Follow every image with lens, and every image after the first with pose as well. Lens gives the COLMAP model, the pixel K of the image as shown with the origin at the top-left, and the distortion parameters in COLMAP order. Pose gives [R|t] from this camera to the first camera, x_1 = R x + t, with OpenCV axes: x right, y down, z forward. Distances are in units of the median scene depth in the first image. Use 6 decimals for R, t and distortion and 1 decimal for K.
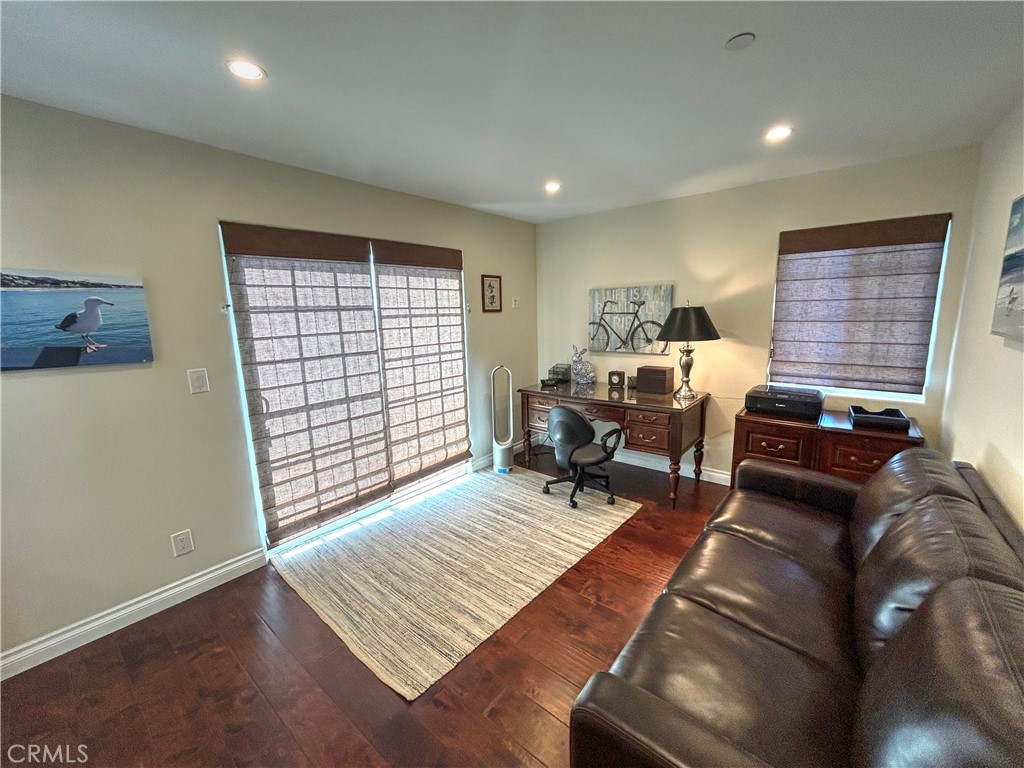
lens RADIAL K [[413.3, 0, 512.0], [0, 413.3, 384.0], [0, 0, 1]] dist [-0.001258, 0.000005]
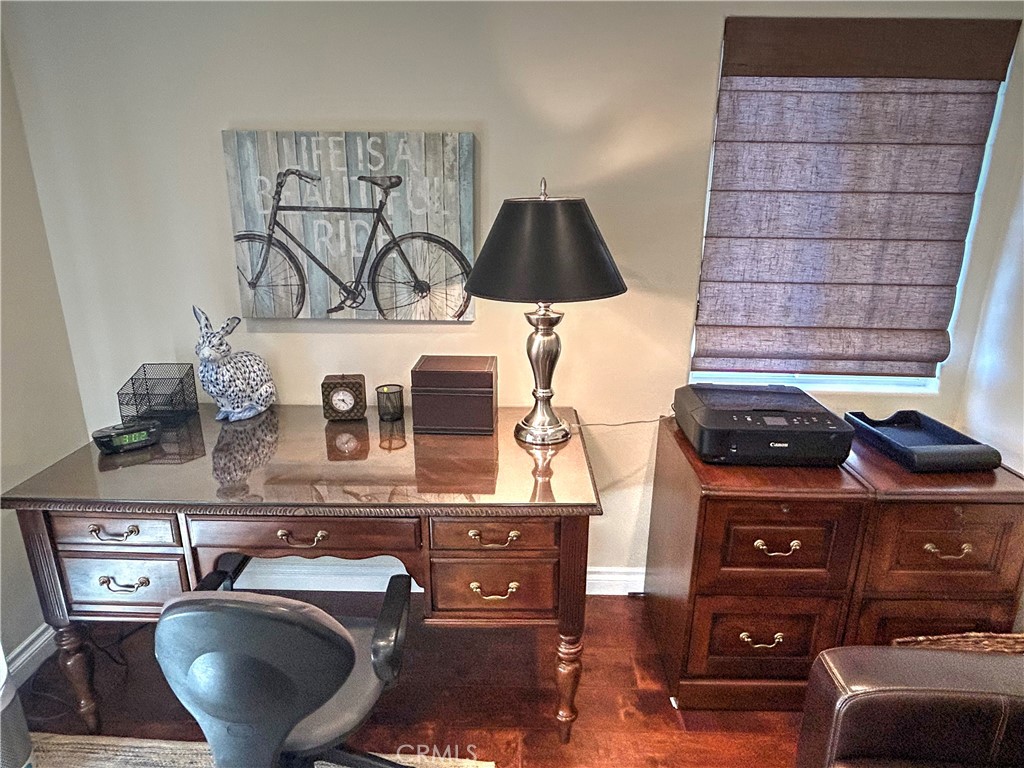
lens RADIAL K [[624.2, 0, 512.0], [0, 624.2, 384.0], [0, 0, 1]] dist [-0.002513, -0.000695]
pose [[0.784460, -0.153620, 0.600852, 0.051626], [0.080557, 0.985868, 0.146884, -0.106969], [-0.614925, -0.066822, 0.785749, 0.568362]]
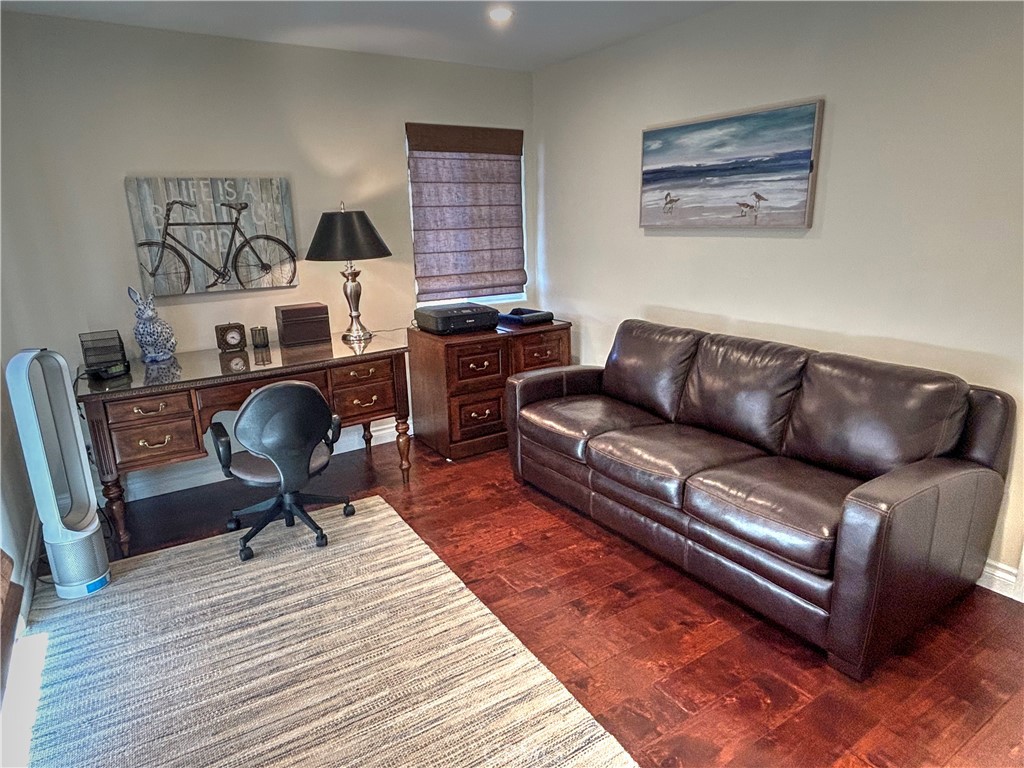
lens RADIAL K [[610.6, 0, 512.0], [0, 610.6, 384.0], [0, 0, 1]] dist [0.013410, -0.043487]
pose [[0.304793, -0.235660, 0.922803, -0.513518], [0.187444, 0.964797, 0.184474, -0.039019], [-0.933791, 0.116748, 0.338237, 0.400259]]
